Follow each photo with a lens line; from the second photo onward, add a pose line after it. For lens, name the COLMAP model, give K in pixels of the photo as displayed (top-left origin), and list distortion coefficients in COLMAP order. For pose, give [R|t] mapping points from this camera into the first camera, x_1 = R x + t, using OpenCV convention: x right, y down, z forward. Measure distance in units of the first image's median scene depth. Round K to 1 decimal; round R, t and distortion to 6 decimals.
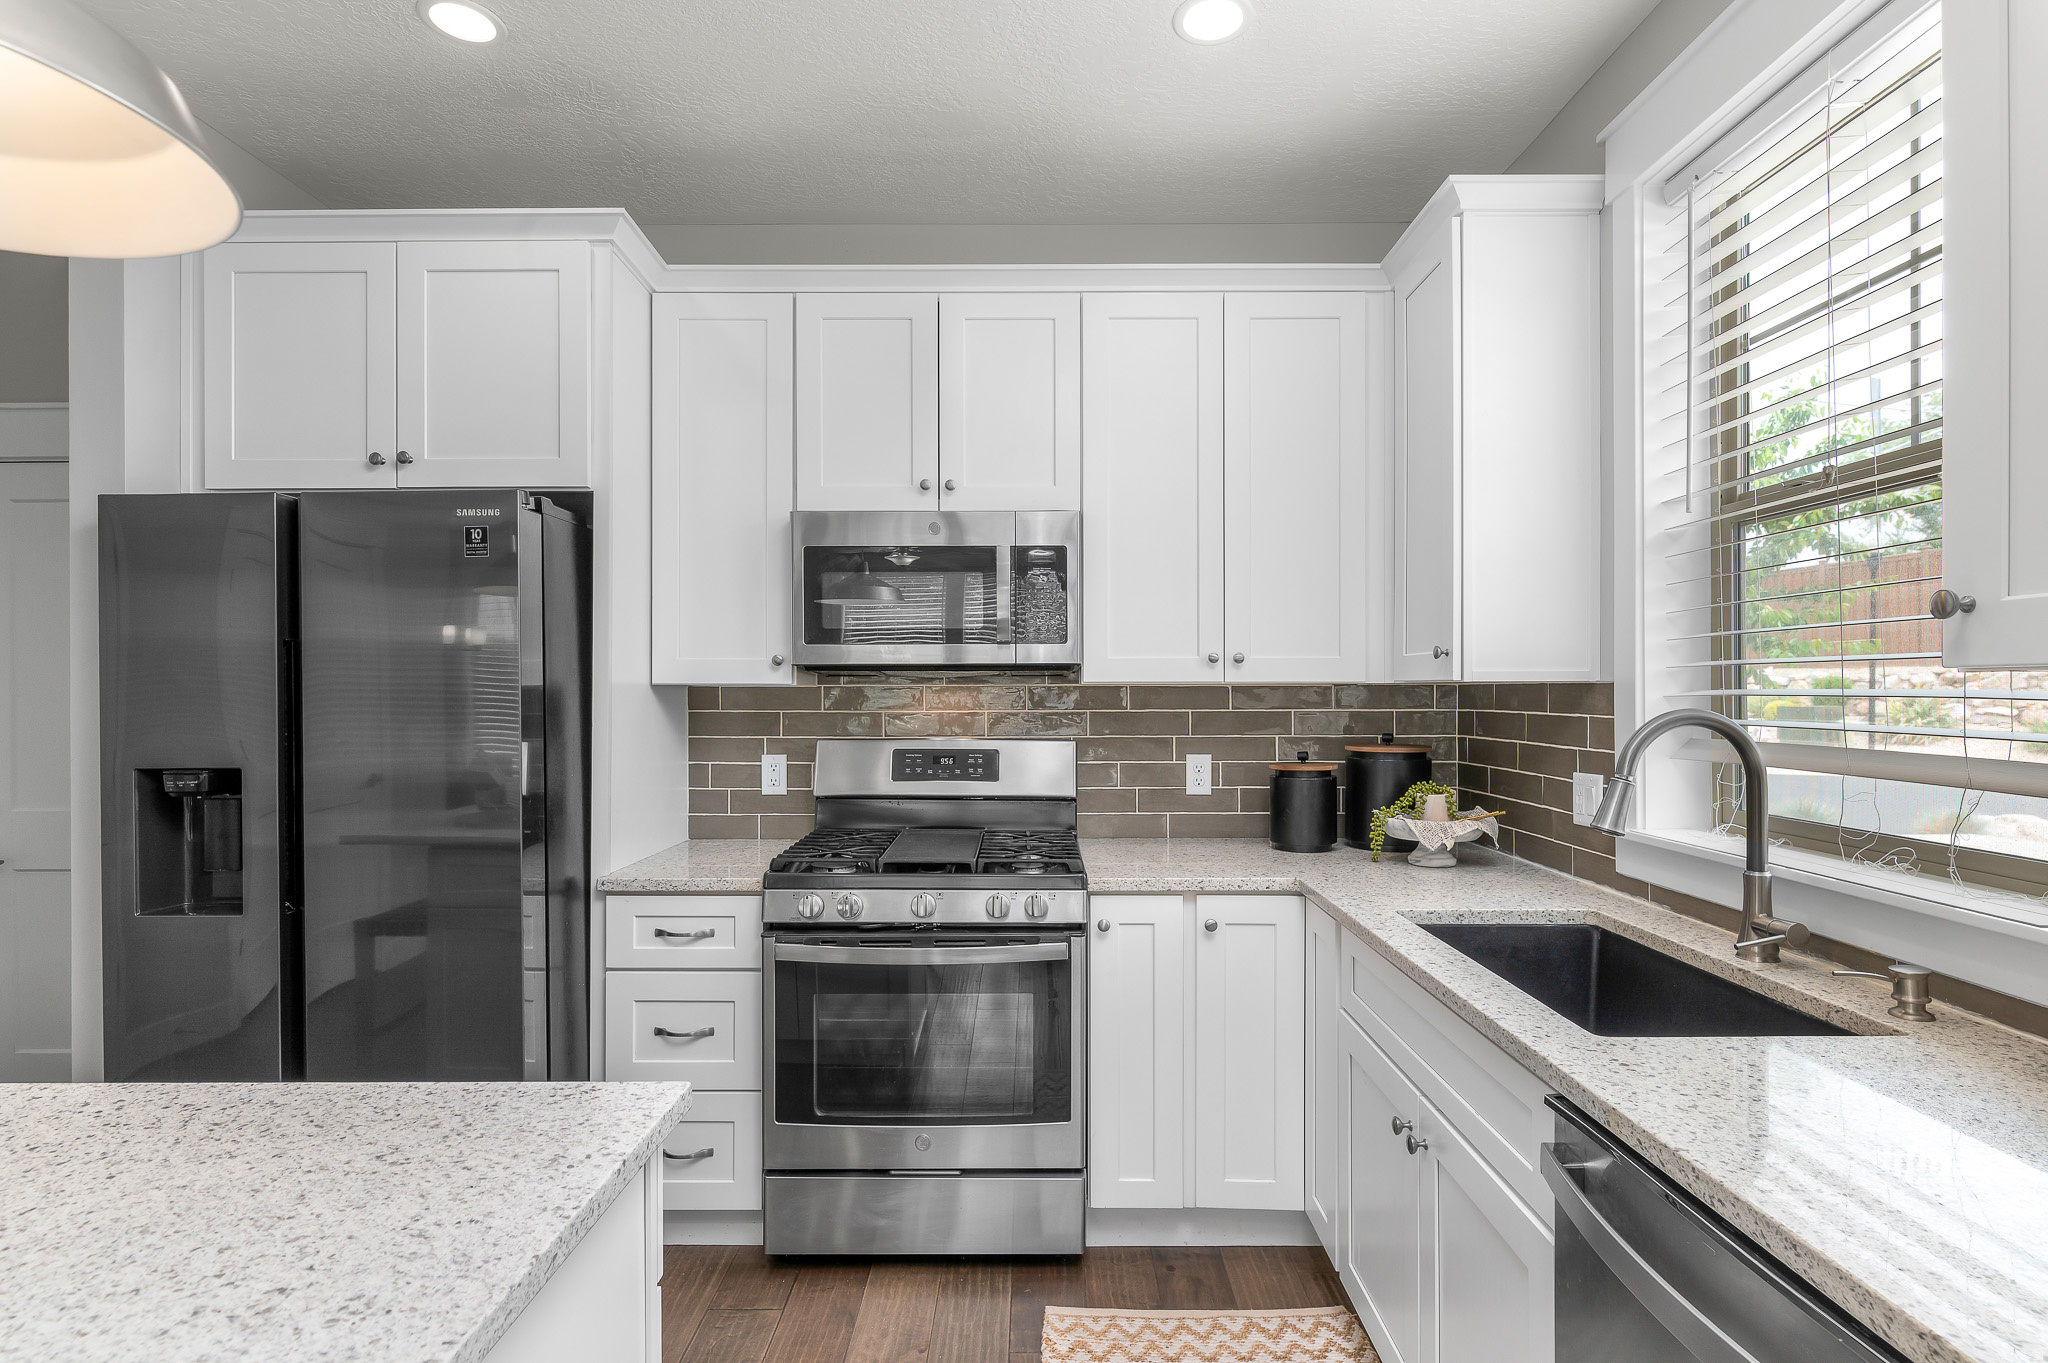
lens RADIAL K [[1032.5, 0, 1024.0], [0, 1032.5, 681.5], [0, 0, 1]] dist [0.000322, -0.000090]
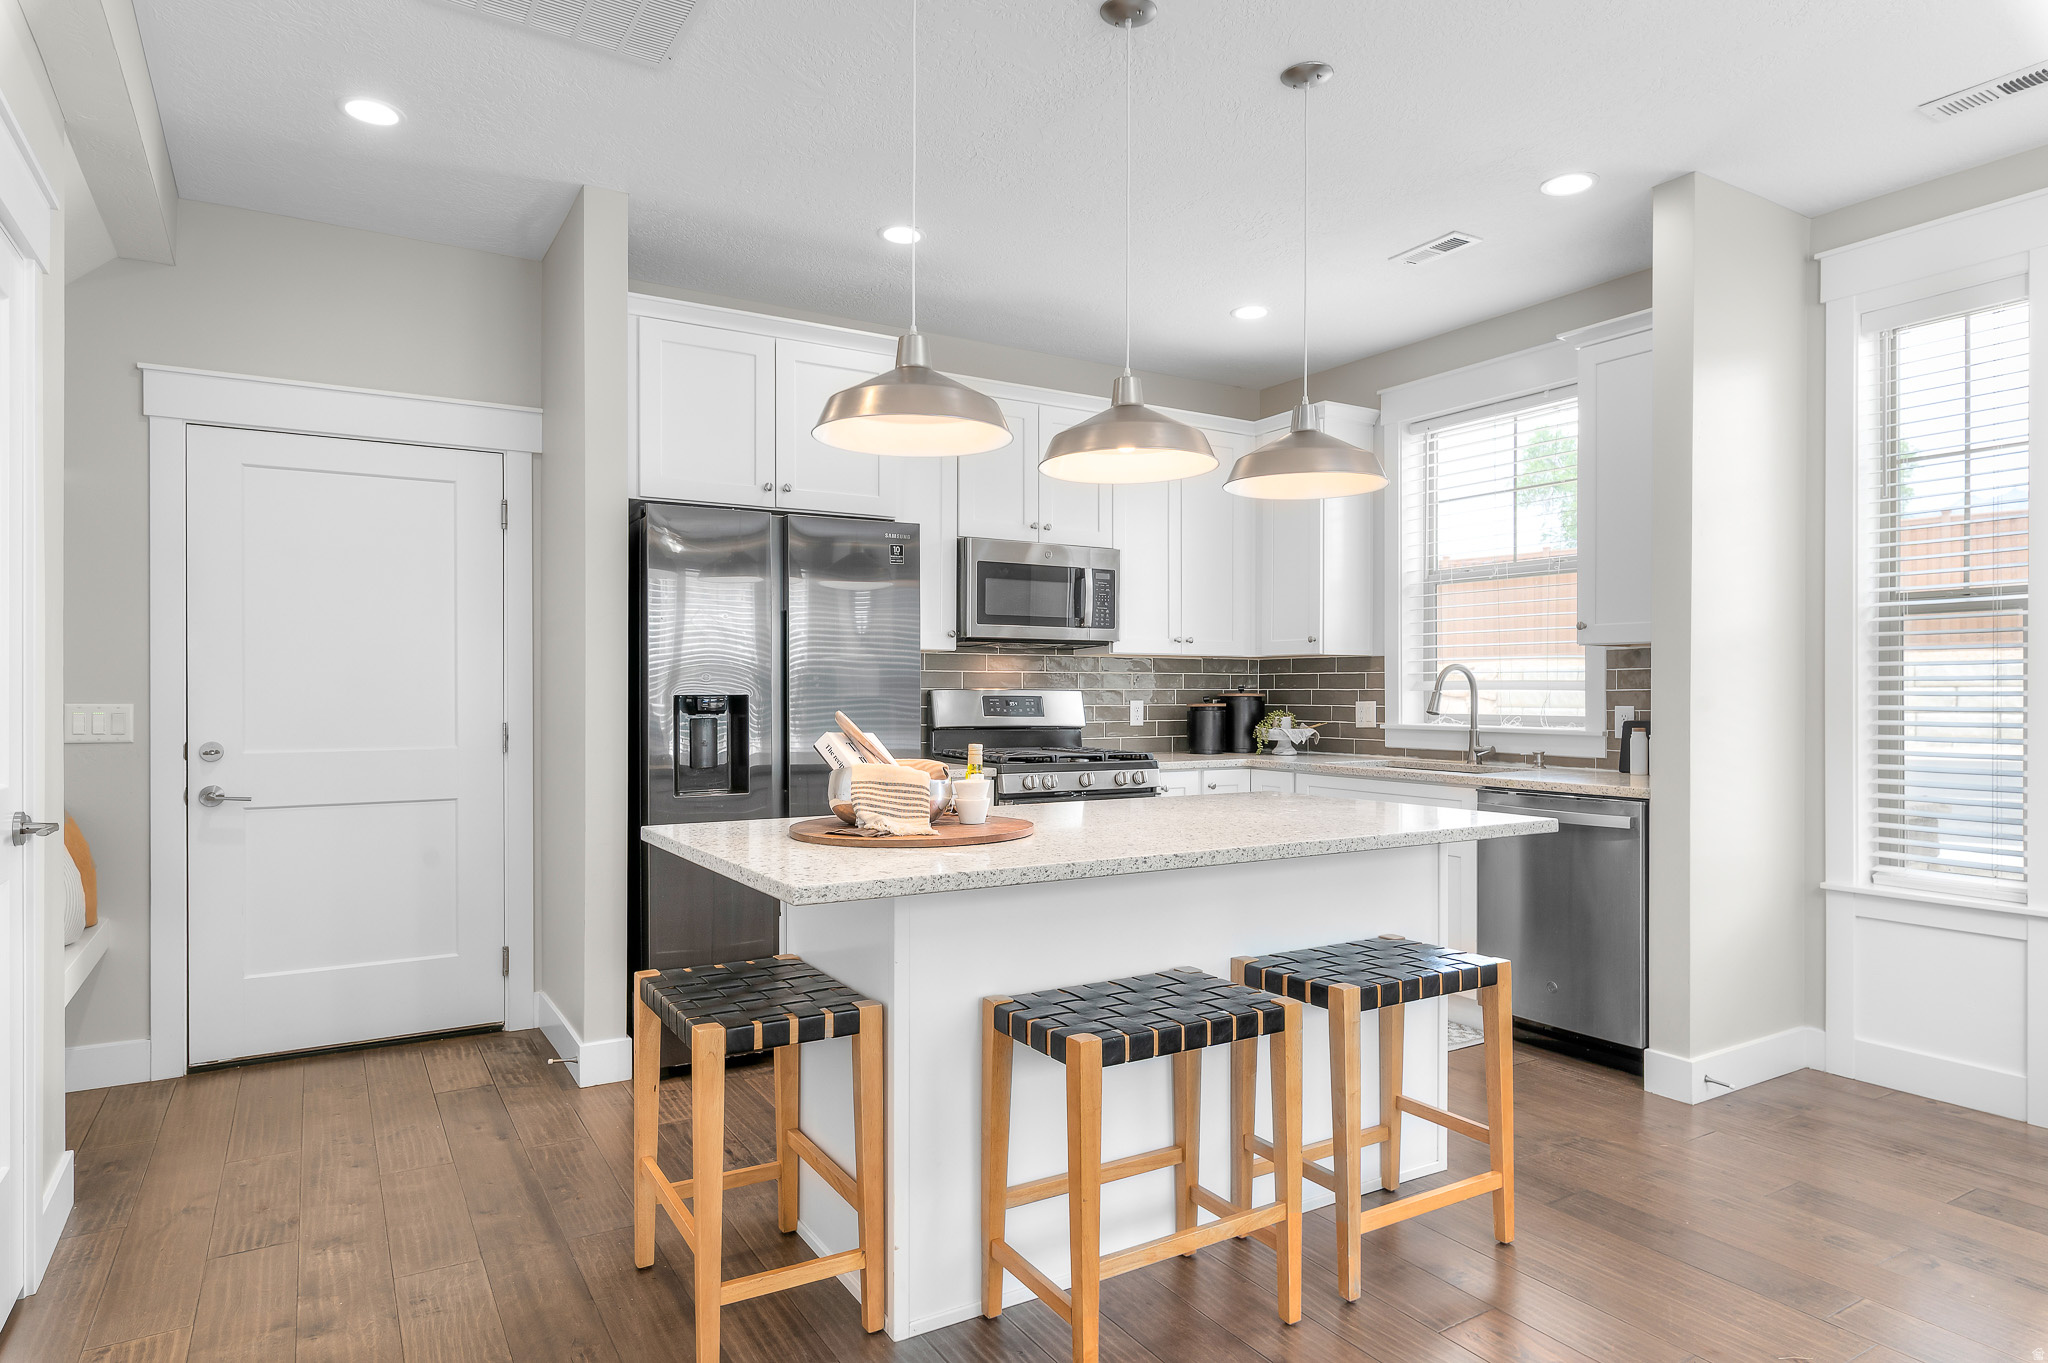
lens RADIAL K [[1193.8, 0, 1024.0], [0, 1193.8, 681.5], [0, 0, 1]] dist [-0.004665, -0.000668]
pose [[0.852760, 0.008530, 0.522233, -1.069105], [-0.009428, 0.999955, -0.000937, 0.050112], [-0.522217, -0.004125, 0.852802, -0.553354]]
